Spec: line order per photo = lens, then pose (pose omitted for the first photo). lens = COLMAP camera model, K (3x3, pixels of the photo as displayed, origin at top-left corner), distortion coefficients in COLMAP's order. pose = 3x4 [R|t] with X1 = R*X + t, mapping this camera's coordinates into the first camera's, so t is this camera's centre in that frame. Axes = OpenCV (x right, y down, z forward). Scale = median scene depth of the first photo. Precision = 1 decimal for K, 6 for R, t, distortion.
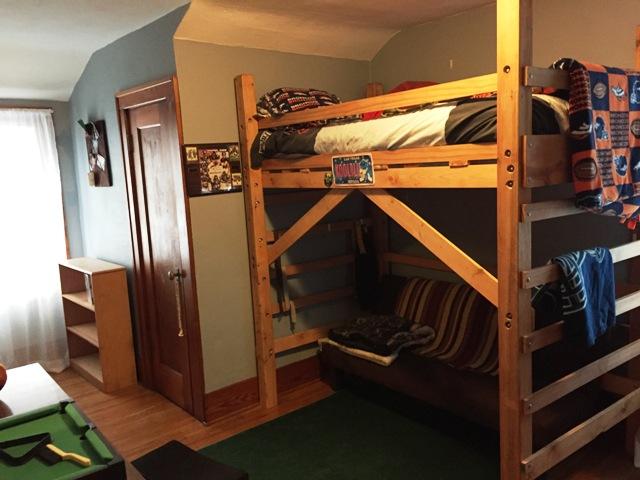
lens RADIAL K [[552.6, 0, 326.6], [0, 552.6, 240.5], [0, 0, 1]] dist [0.094961, -0.113991]
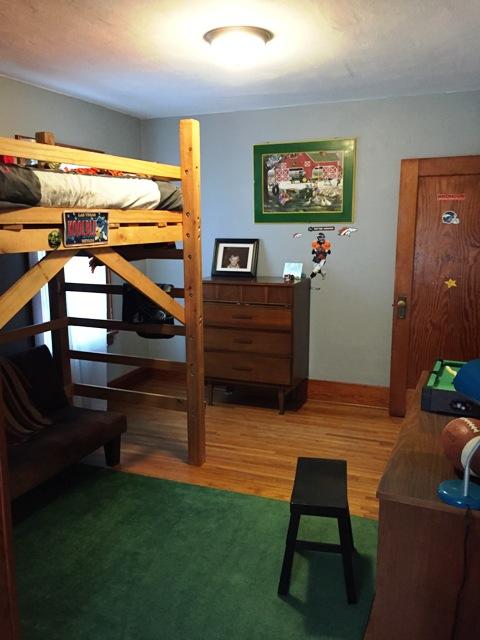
lens RADIAL K [[552.6, 0, 240.0], [0, 552.6, 320.0], [0, 0, 1]] dist [0.094961, -0.113991]
pose [[-0.486768, -0.101244, 0.867644, -0.904539], [0.149576, 0.968931, 0.196978, -0.127516], [-0.860630, 0.225661, -0.456501, 1.276479]]
